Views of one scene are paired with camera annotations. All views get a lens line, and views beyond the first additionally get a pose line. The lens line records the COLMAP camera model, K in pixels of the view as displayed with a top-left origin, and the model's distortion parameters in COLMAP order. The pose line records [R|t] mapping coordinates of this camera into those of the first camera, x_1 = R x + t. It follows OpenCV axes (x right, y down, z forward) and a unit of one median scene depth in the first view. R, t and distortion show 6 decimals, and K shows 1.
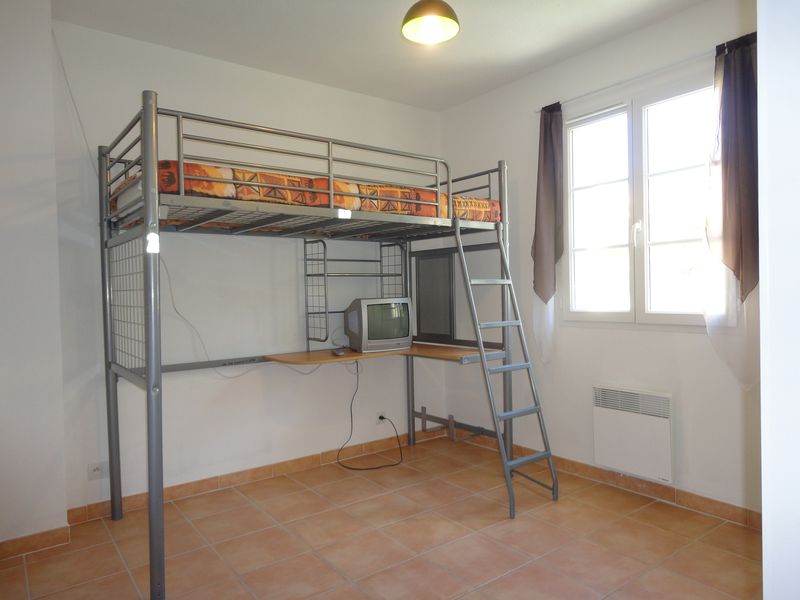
lens RADIAL K [[546.8, 0, 400.5], [0, 546.8, 296.9], [0, 0, 1]] dist [-0.013502, -0.004601]
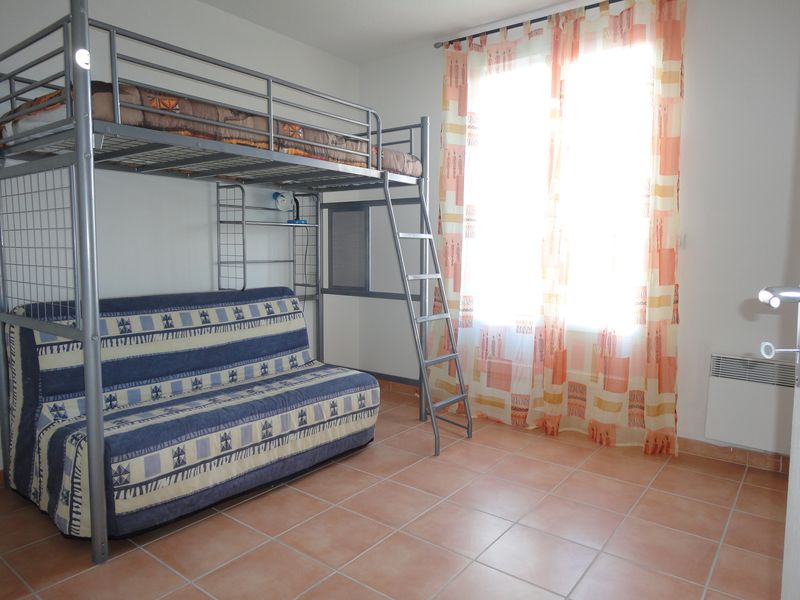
lens RADIAL K [[546.8, 0, 397.9], [0, 546.8, 300.5], [0, 0, 1]] dist [-0.013502, -0.004601]
pose [[0.968706, 0.006261, 0.248131, -0.113413], [-0.026576, 0.996551, 0.078607, 0.013679], [-0.246783, -0.082742, 0.965532, 0.000673]]
